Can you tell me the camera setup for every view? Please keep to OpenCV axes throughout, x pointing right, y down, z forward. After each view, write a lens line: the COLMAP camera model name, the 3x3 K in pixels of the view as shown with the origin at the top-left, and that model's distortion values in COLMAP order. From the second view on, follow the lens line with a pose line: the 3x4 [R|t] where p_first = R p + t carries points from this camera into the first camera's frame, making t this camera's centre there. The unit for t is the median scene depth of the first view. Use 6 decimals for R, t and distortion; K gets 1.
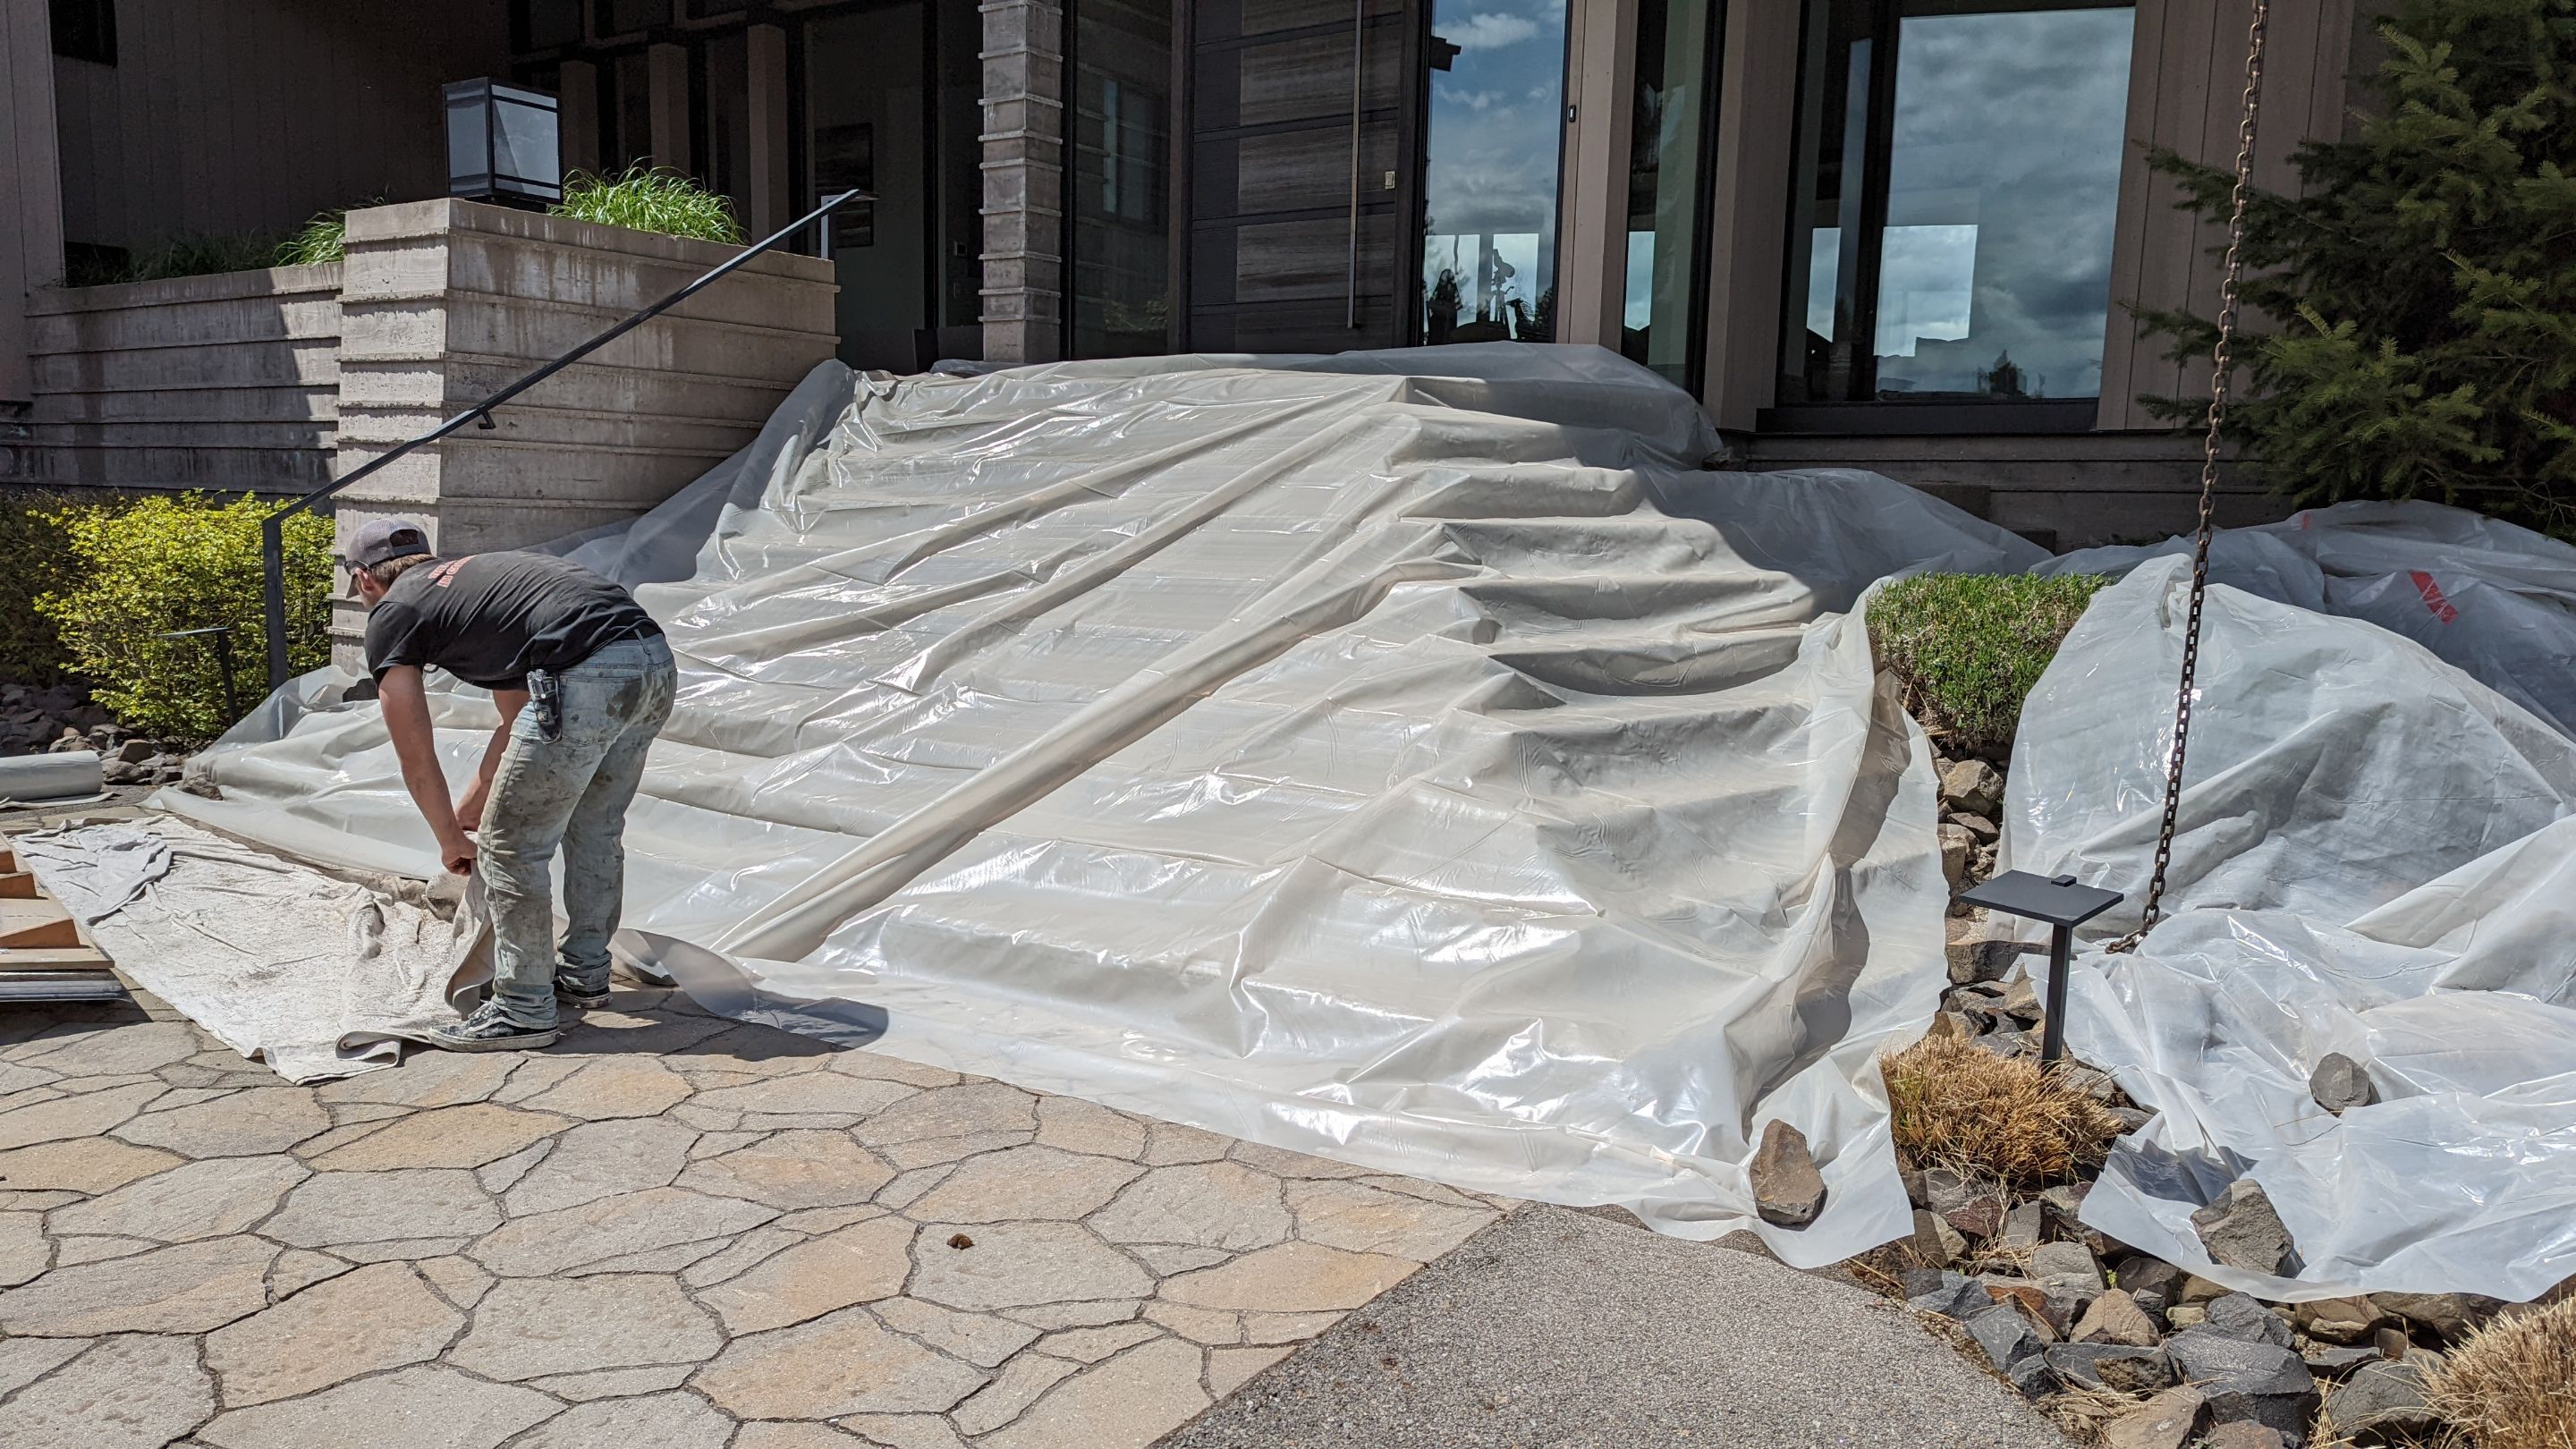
lens RADIAL K [[1838.0, 0, 1267.5], [0, 1838.0, 744.5], [0, 0, 1]] dist [0.067557, -0.066956]
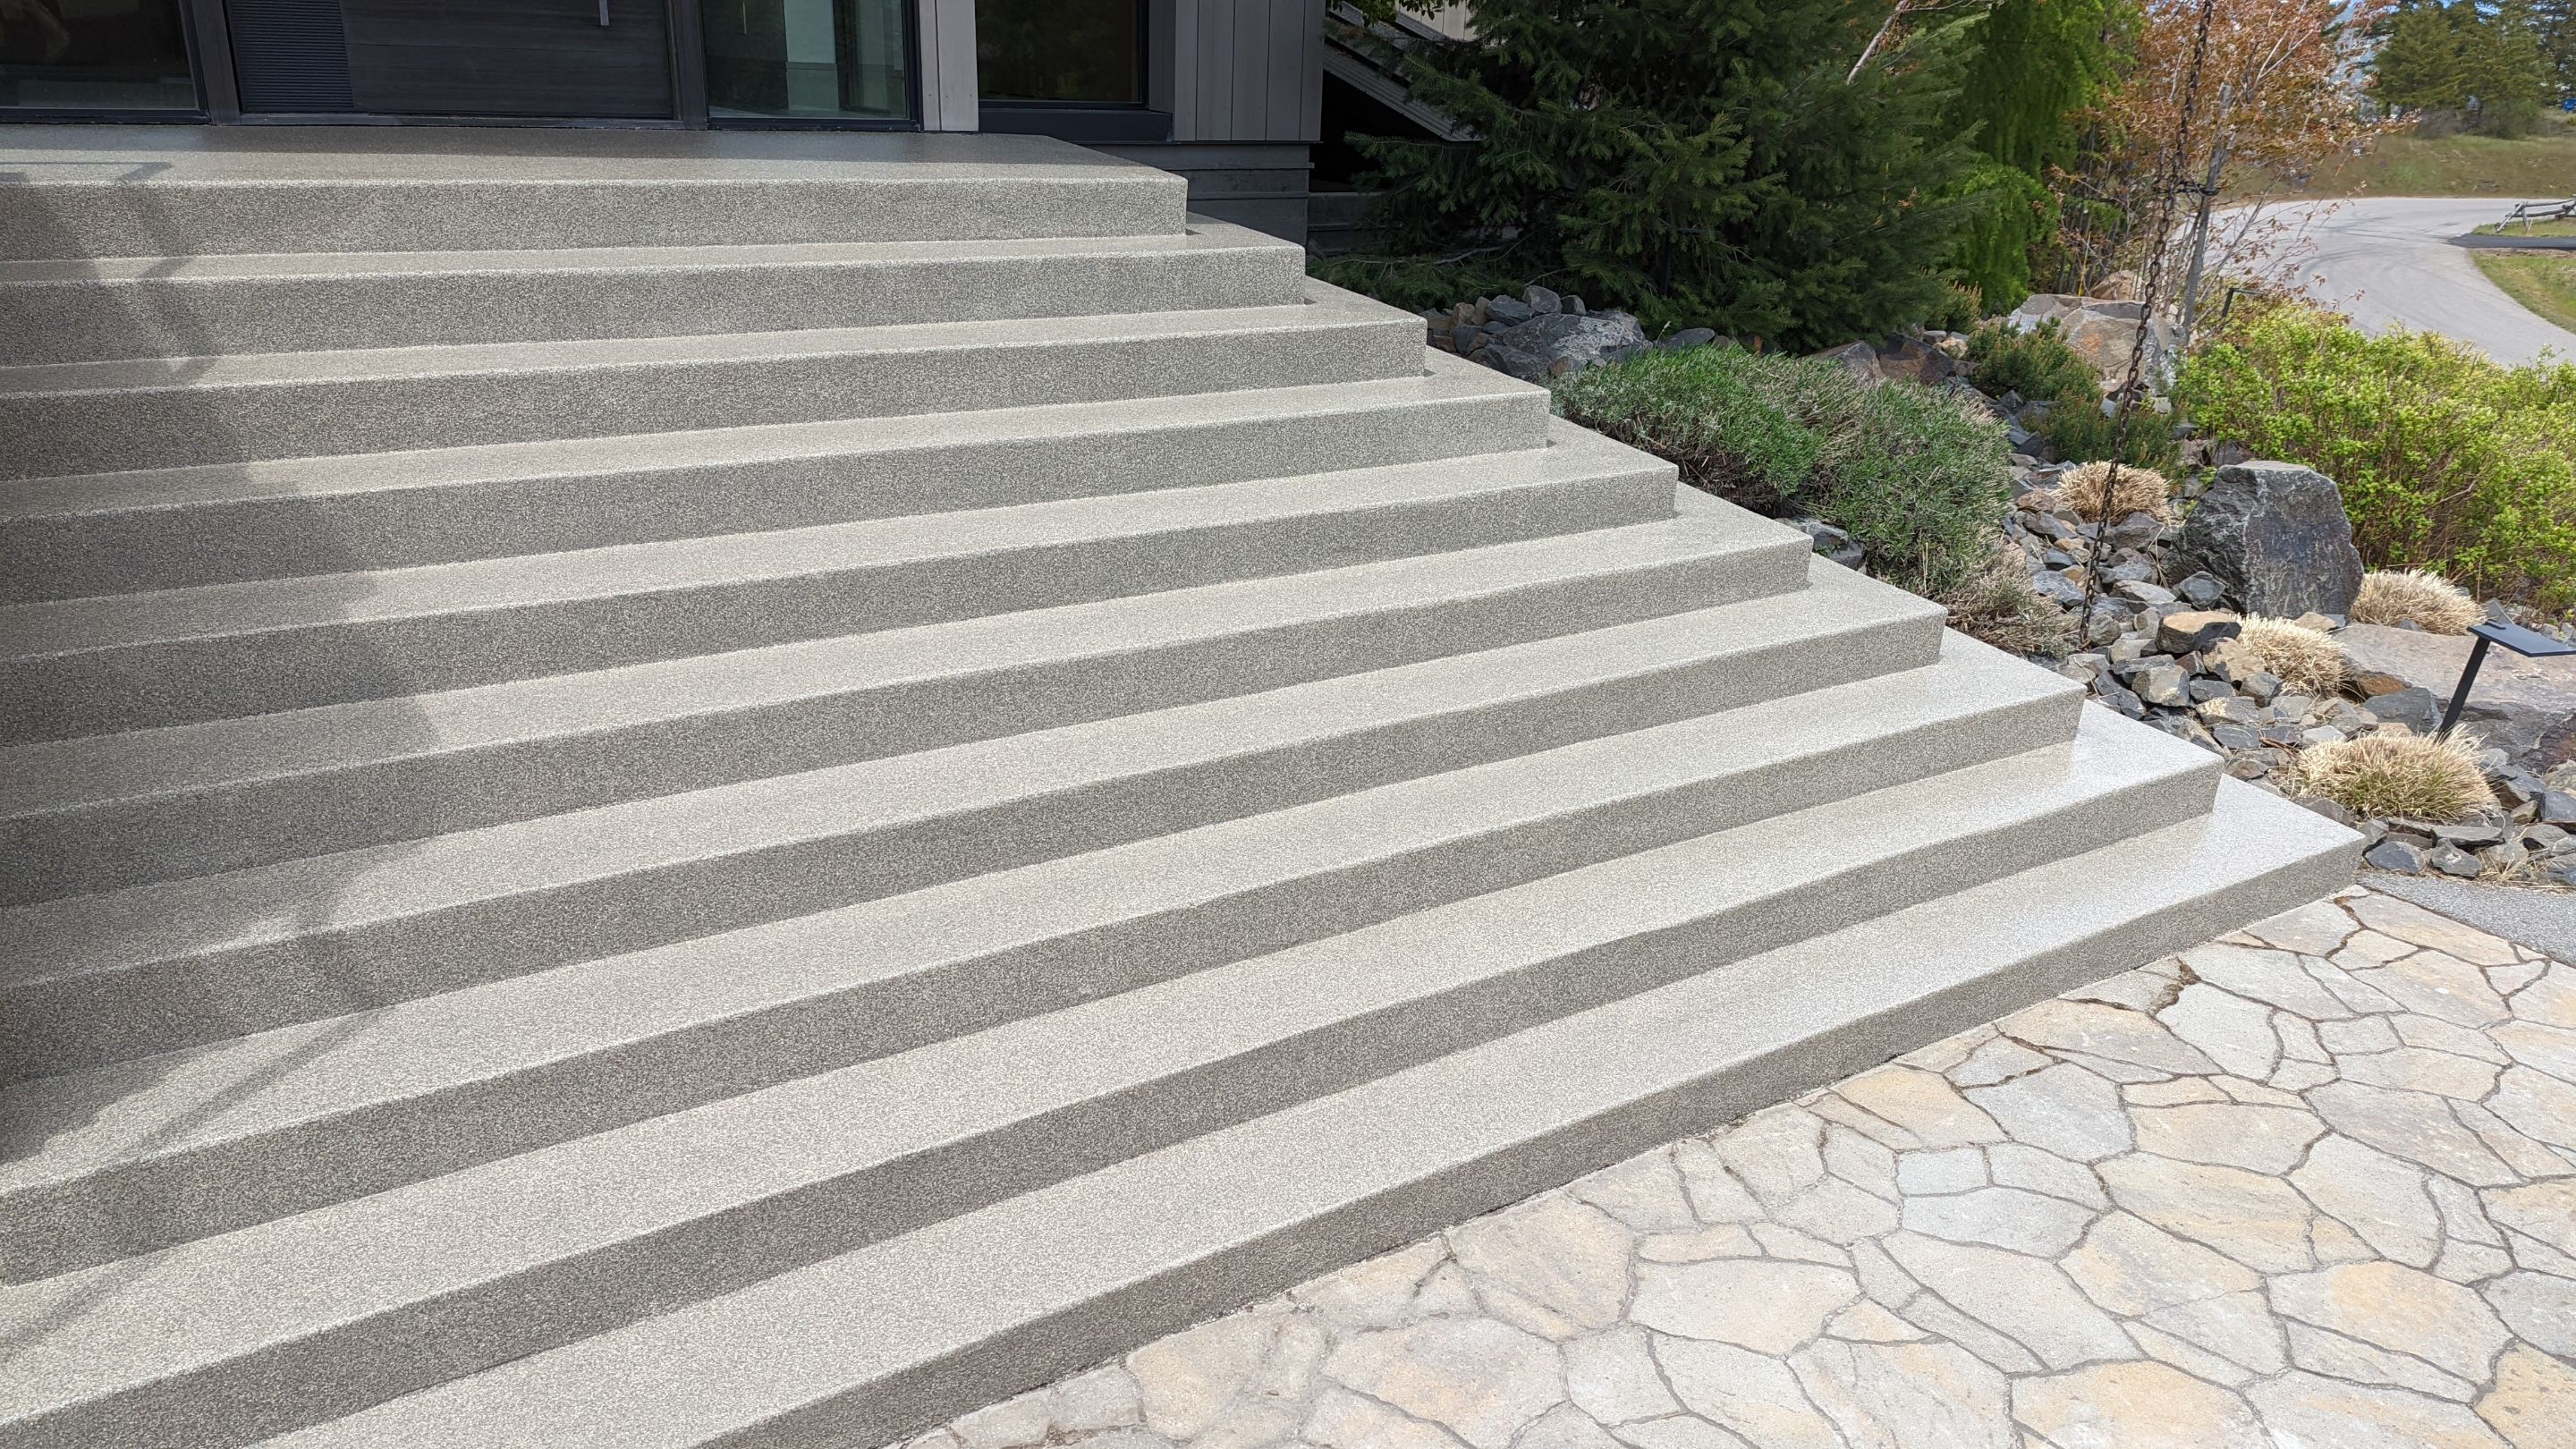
lens RADIAL K [[1838.0, 0, 1261.3], [0, 1838.0, 730.9], [0, 0, 1]] dist [0.067557, -0.066956]
pose [[0.365007, -0.341106, 0.866266, -0.536385], [0.092994, 0.939168, 0.330629, -0.186412], [-0.926349, -0.040124, 0.374524, 0.515007]]
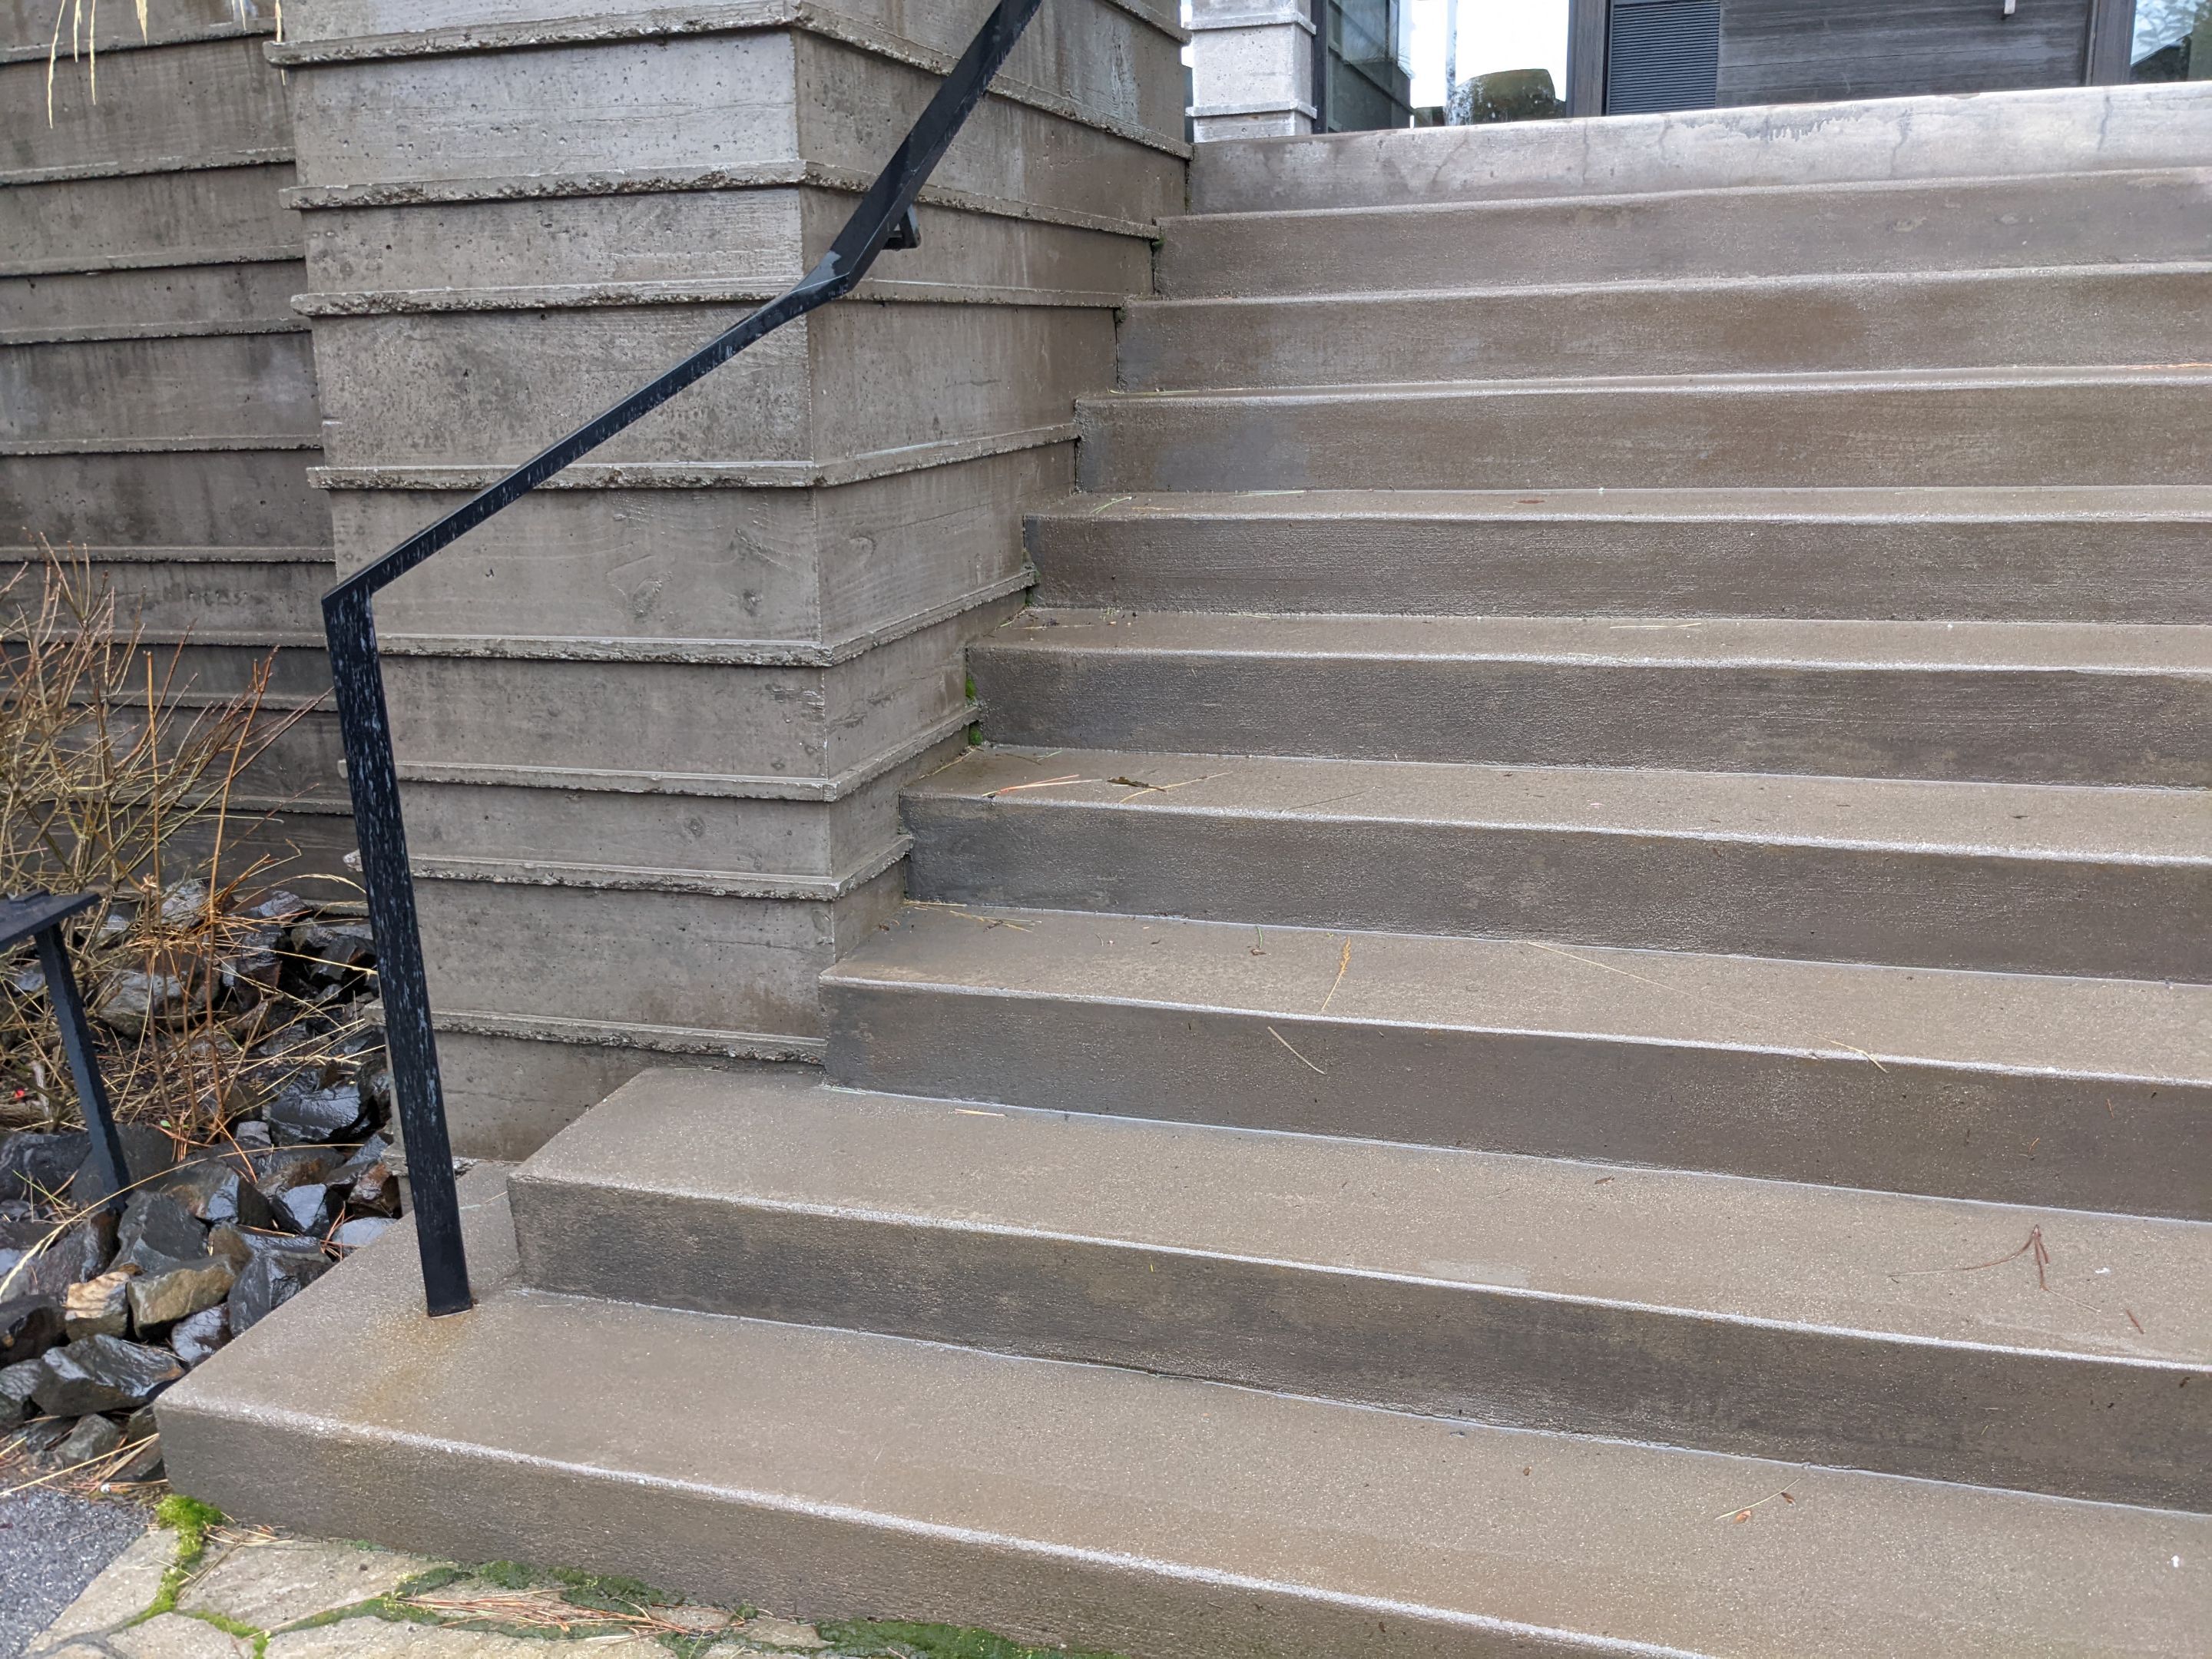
lens RADIAL K [[1756.0, 0, 1156.3], [0, 1756.0, 863.4], [0, 0, 1]] dist [0.040515, -0.071726]
pose [[0.935075, -0.151923, 0.320239, -0.407603], [0.099677, 0.979734, 0.173743, -0.091201], [-0.340145, -0.130542, 0.931268, 0.552201]]
